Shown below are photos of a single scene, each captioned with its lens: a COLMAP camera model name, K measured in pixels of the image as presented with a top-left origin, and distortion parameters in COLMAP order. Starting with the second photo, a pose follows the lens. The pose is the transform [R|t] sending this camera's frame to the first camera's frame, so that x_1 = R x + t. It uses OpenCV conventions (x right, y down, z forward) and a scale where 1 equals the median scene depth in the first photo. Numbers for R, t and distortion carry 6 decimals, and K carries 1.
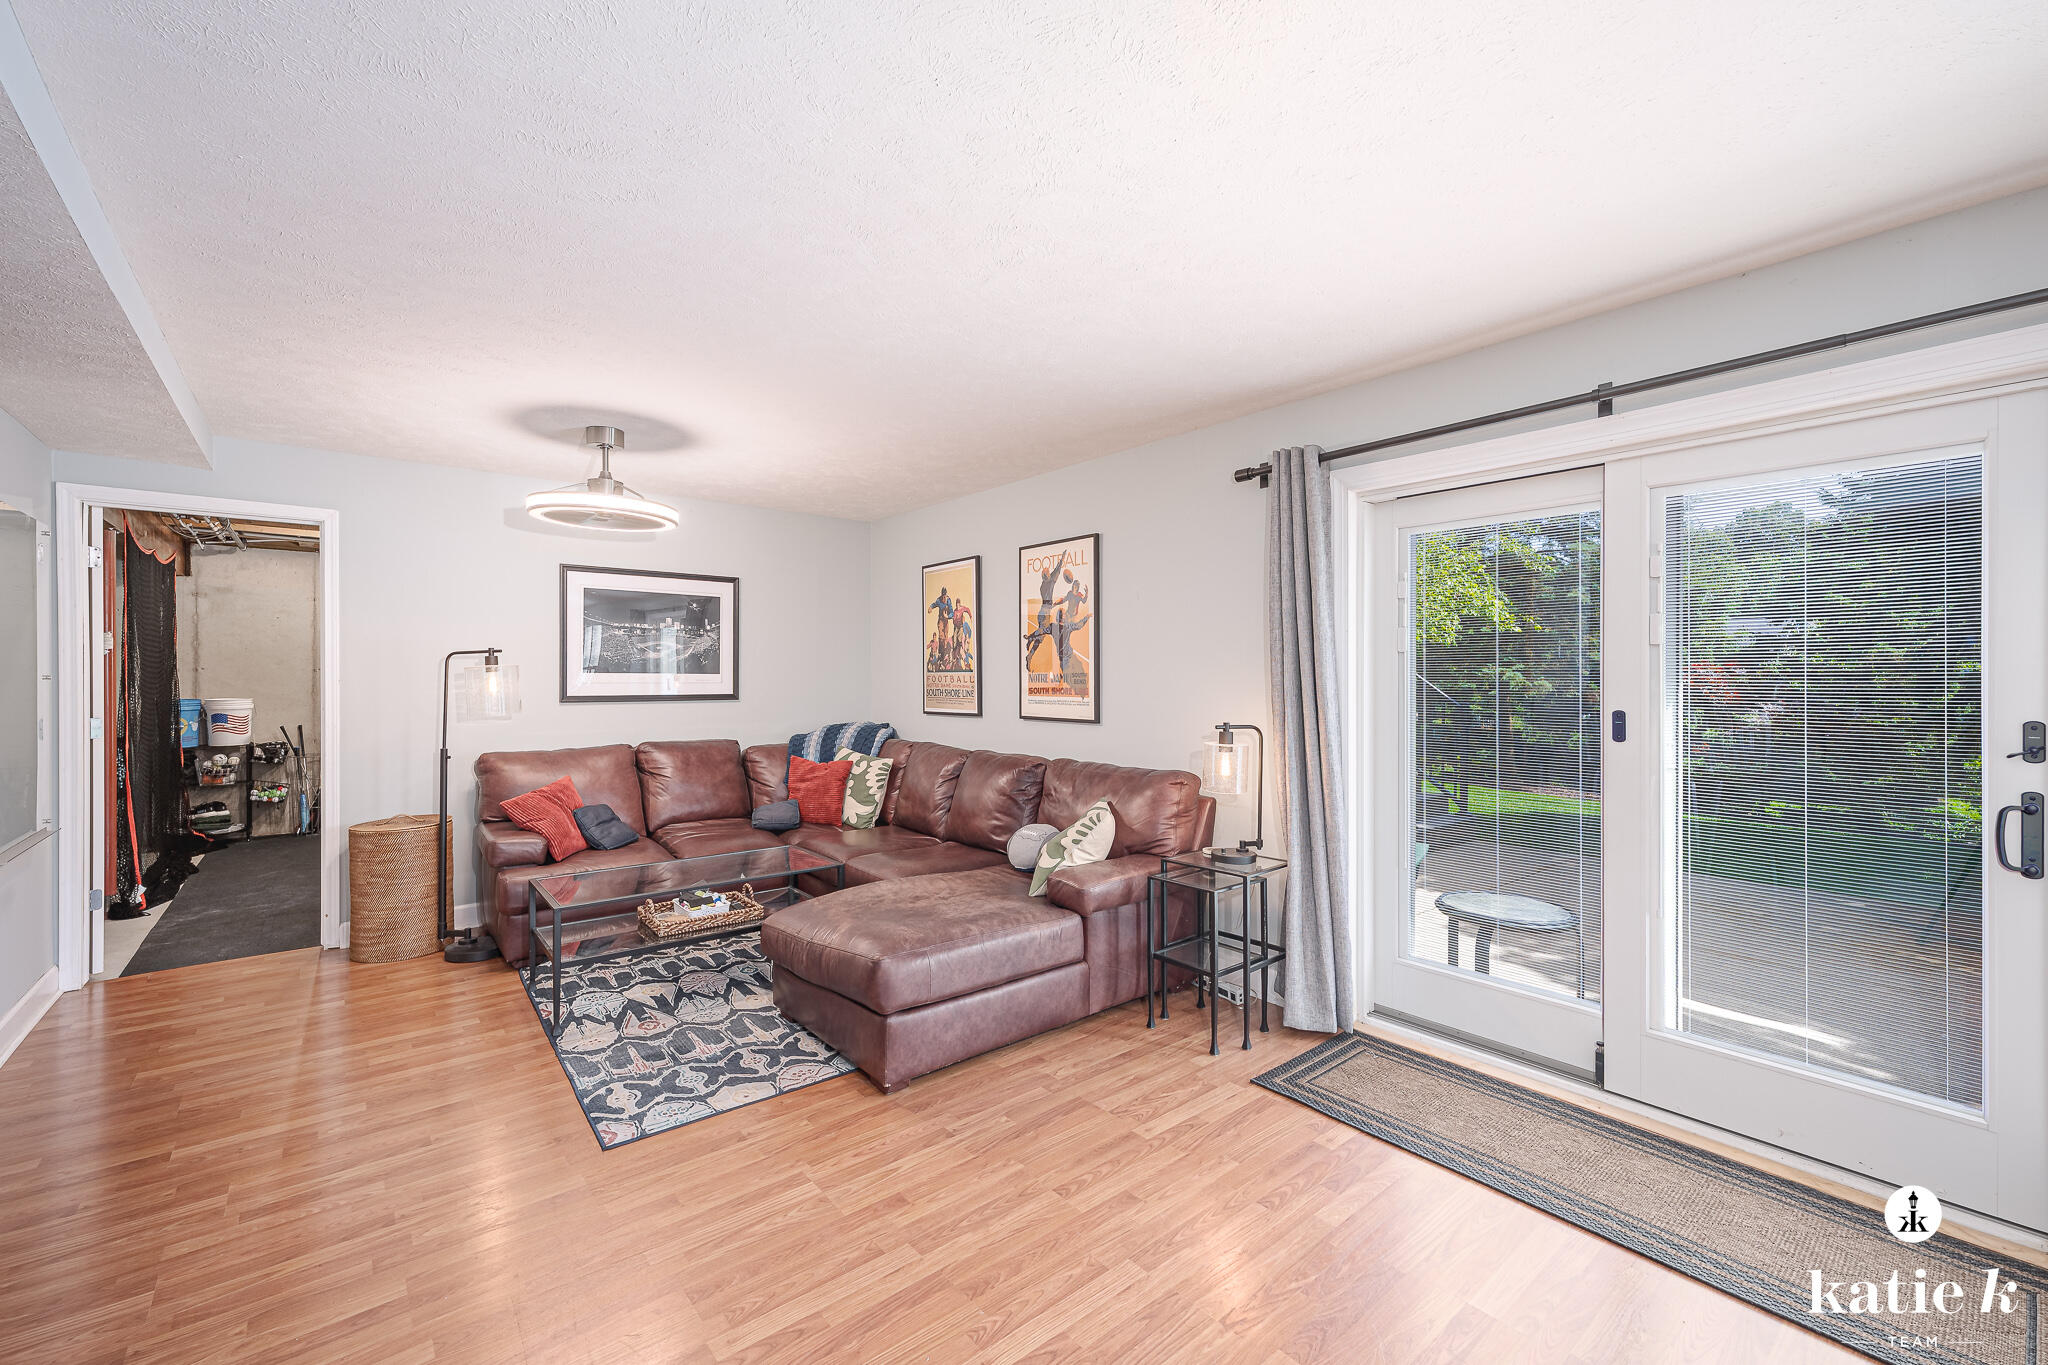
lens RADIAL K [[835.6, 0, 1027.7], [0, 835.6, 677.2], [0, 0, 1]] dist [0.013664, 0.000126]
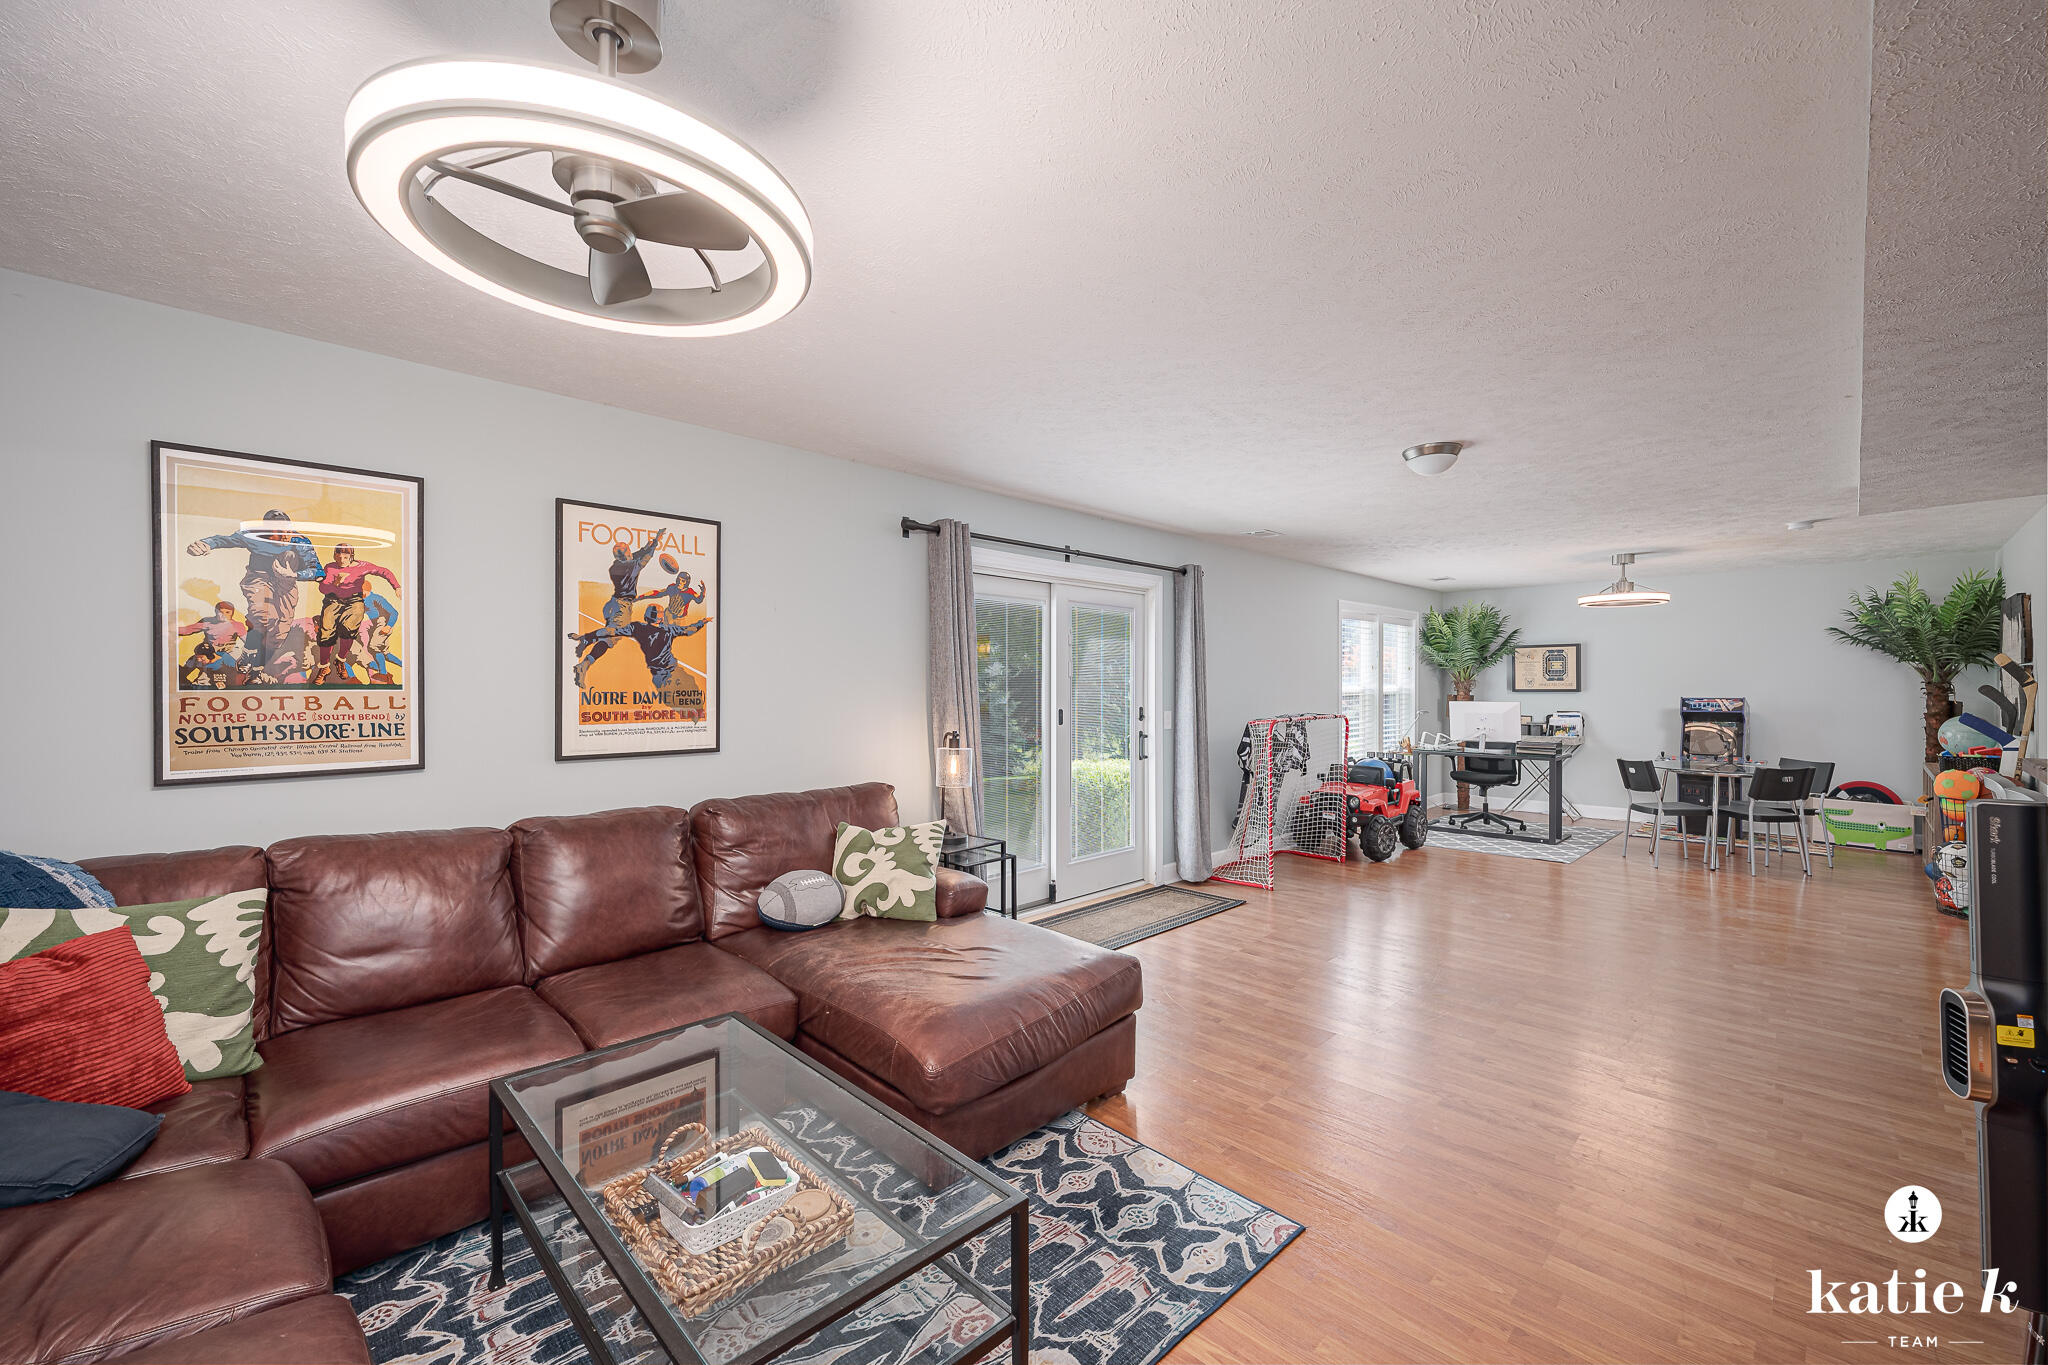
lens RADIAL K [[822.5, 0, 1028.7], [0, 822.5, 687.7], [0, 0, 1]] dist [0.002021, 0.000233]
pose [[-0.092499, 0.002463, 0.995710, -0.751559], [0.004936, 0.999986, -0.002015, -0.004681], [-0.995701, 0.004729, -0.092510, 0.765585]]
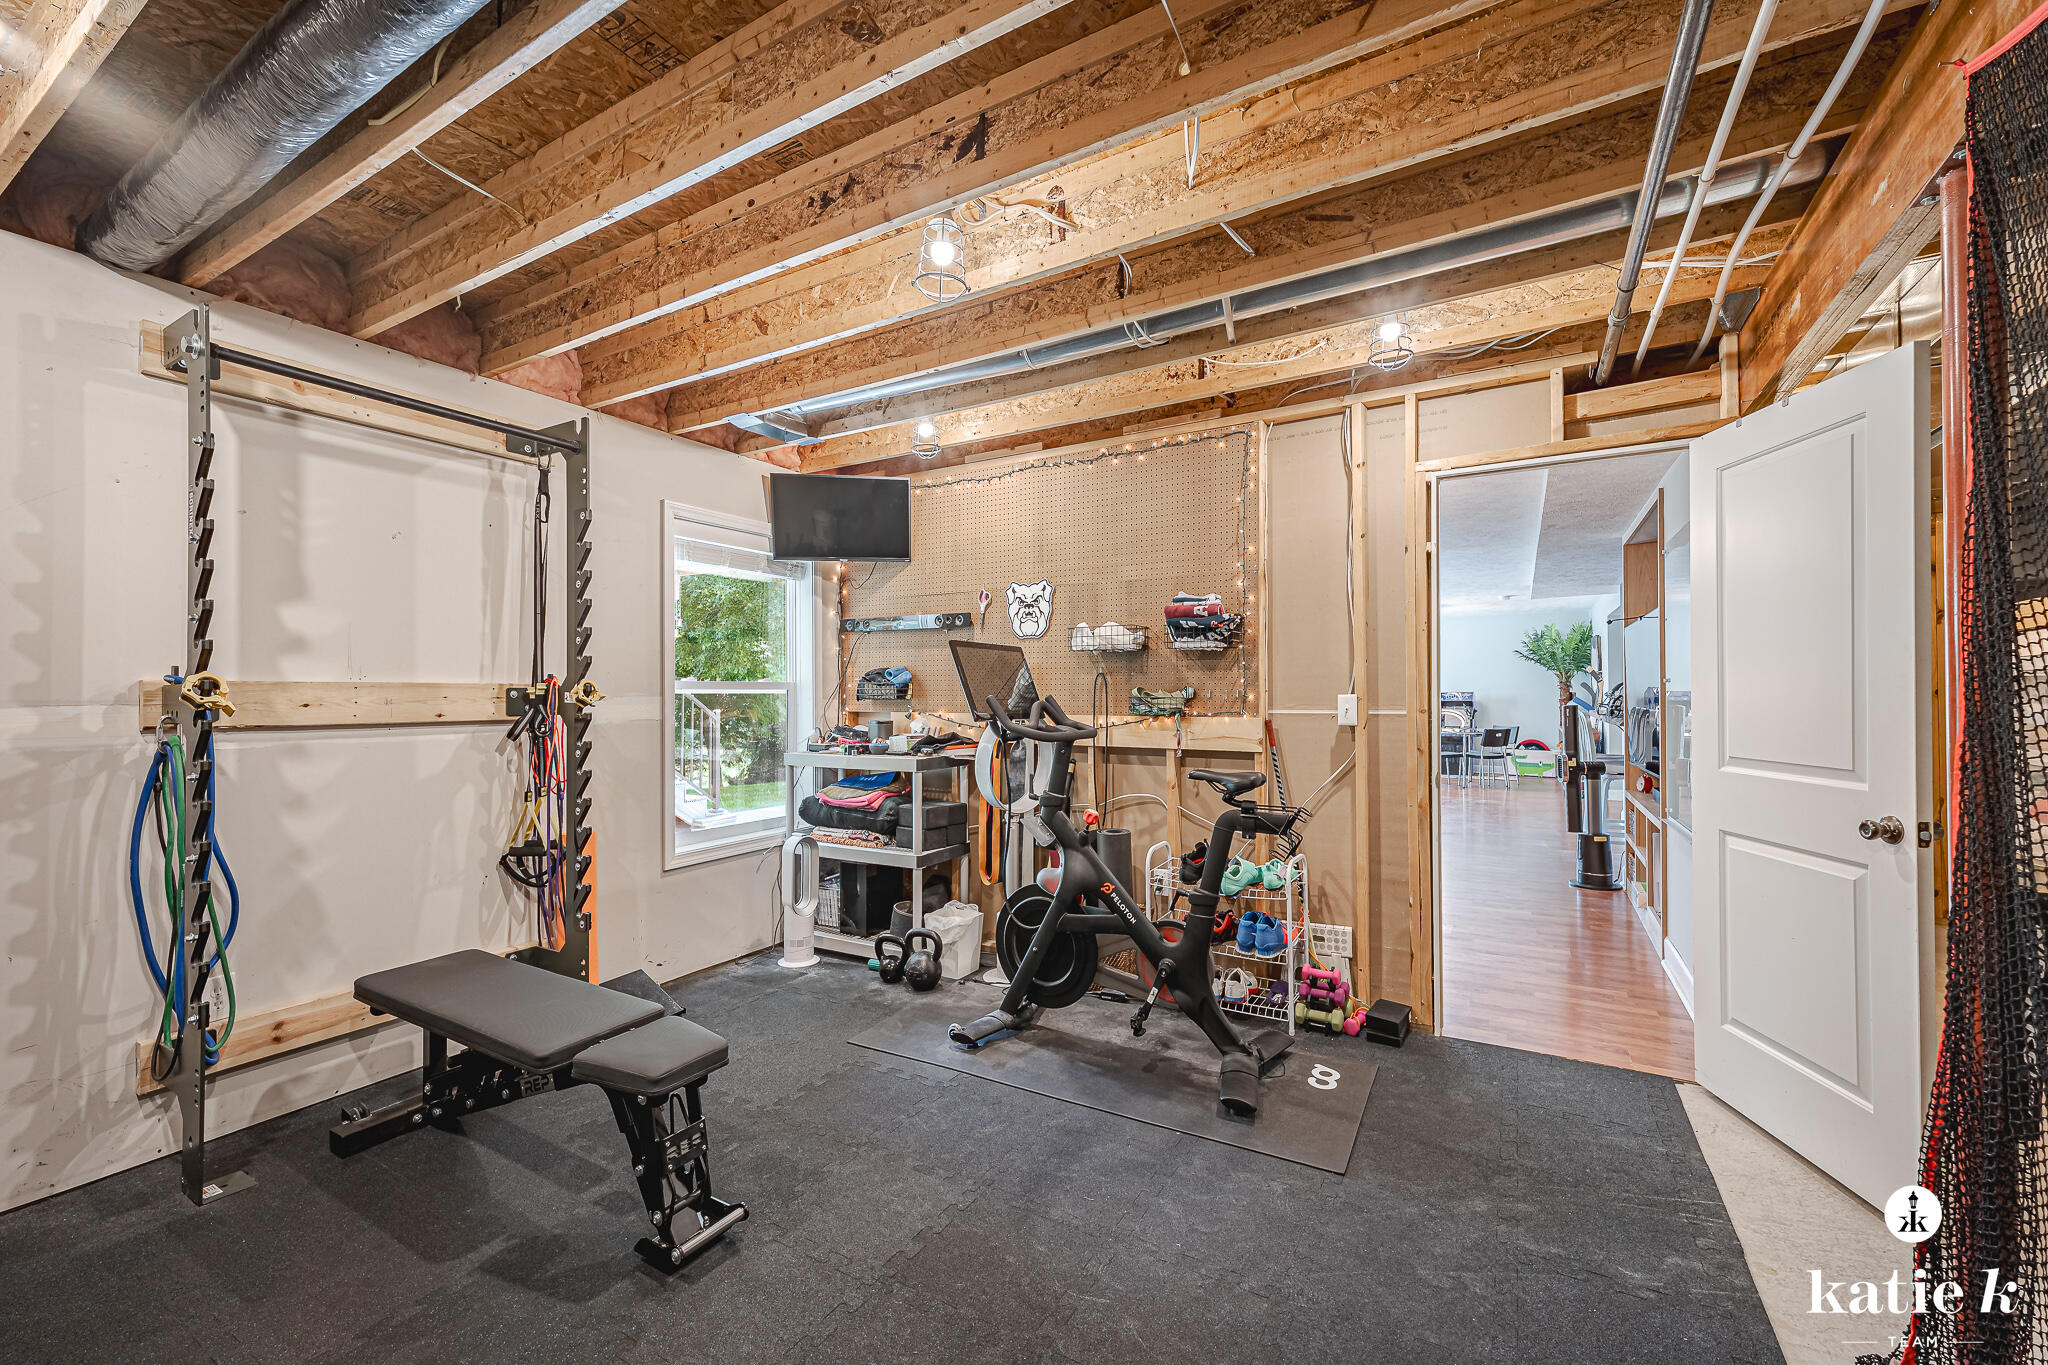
lens RADIAL K [[835.6, 0, 1027.7], [0, 835.6, 677.2], [0, 0, 1]] dist [0.013664, 0.000126]
pose [[-0.339379, 0.020078, 0.940435, -1.414126], [0.011957, 0.999783, -0.017030, 0.001795], [-0.940574, 0.005465, -0.339546, 1.584762]]
